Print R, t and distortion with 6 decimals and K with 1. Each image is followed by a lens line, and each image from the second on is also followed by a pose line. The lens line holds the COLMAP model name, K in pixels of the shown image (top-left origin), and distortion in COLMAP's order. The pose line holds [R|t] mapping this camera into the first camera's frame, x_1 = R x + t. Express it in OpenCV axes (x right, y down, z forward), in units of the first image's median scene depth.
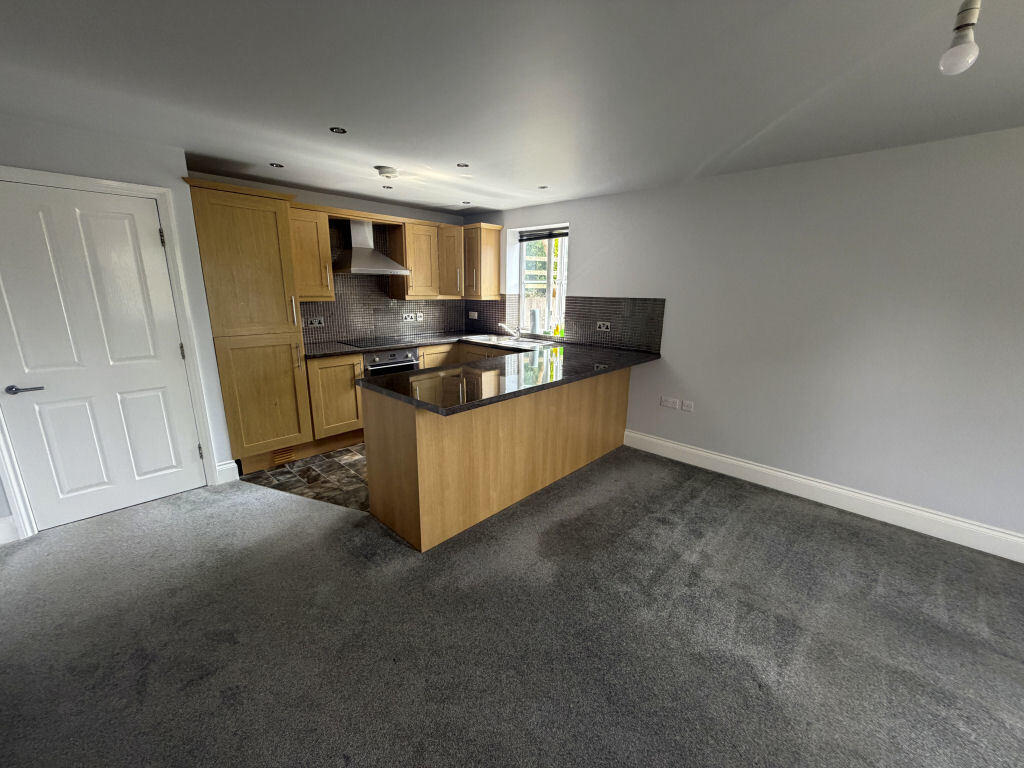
lens RADIAL K [[403.2, 0, 508.6], [0, 403.2, 383.8], [0, 0, 1]] dist [0.001695, -0.009111]
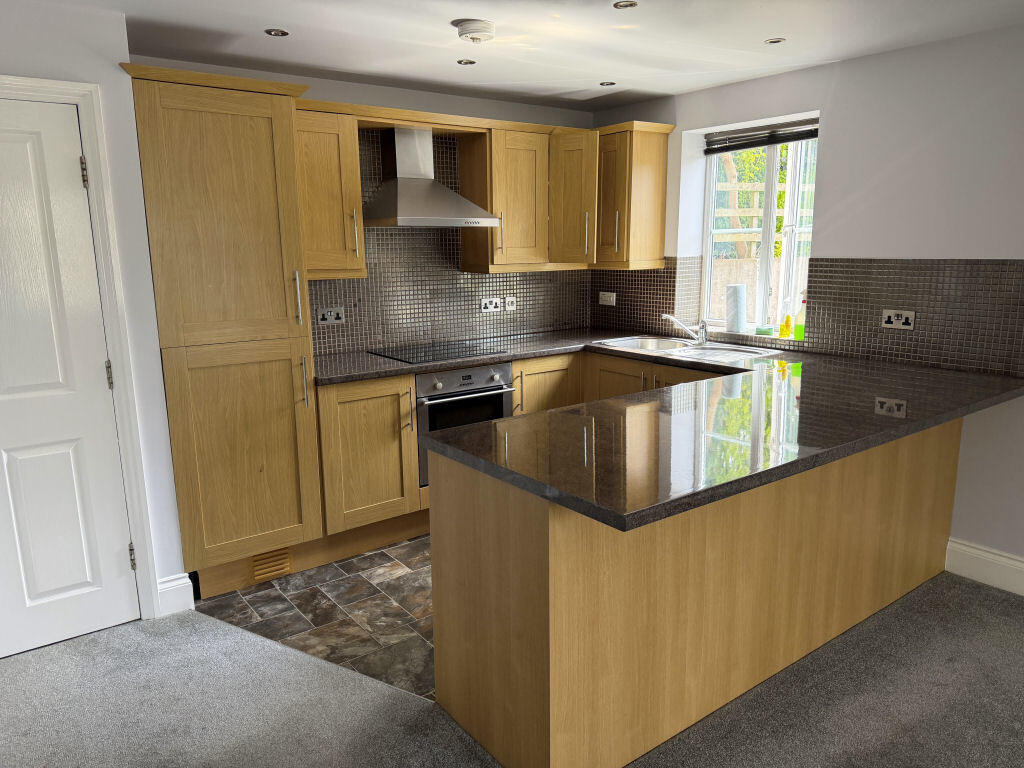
lens RADIAL K [[715.2, 0, 512.0], [0, 715.2, 384.0], [0, 0, 1]] dist [0.091605, -0.153997]
pose [[0.985554, 0.007043, -0.169214, -0.074544], [-0.014177, 0.999059, -0.040993, -0.026037], [0.168766, 0.042800, 0.984727, 0.087206]]
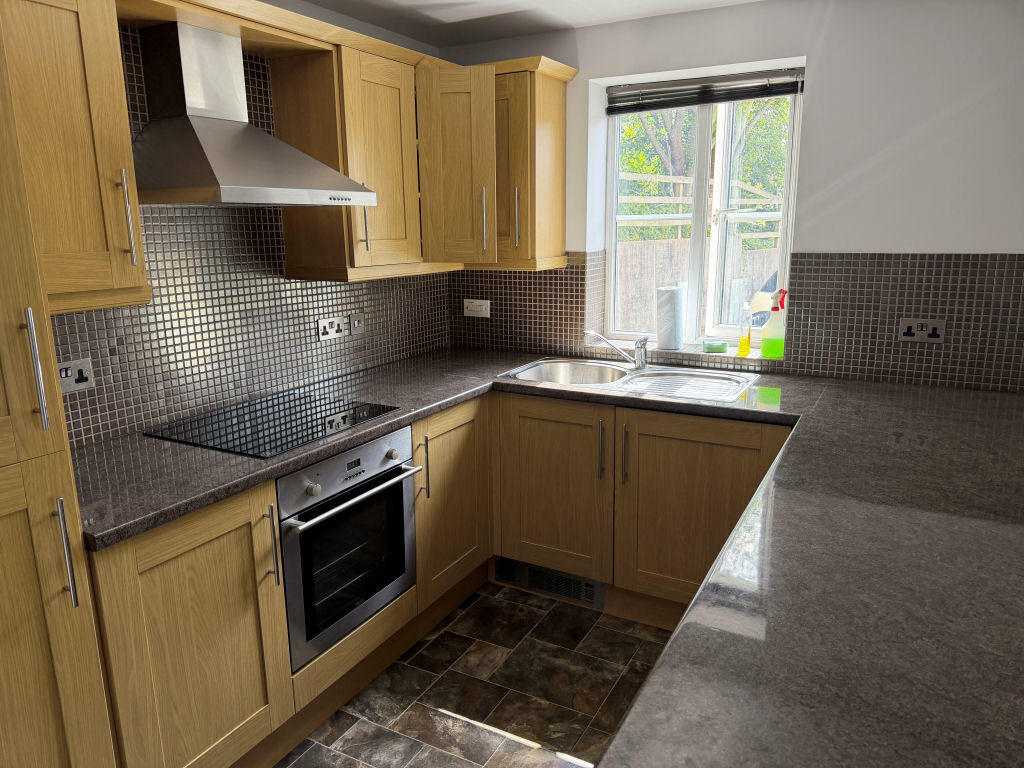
lens RADIAL K [[715.2, 0, 512.0], [0, 715.2, 384.0], [0, 0, 1]] dist [0.091605, -0.153997]
pose [[0.967137, -0.079389, 0.241545, -0.324334], [0.083303, 0.996506, -0.006020, -0.129051], [-0.240223, 0.025944, 0.970371, 0.467215]]
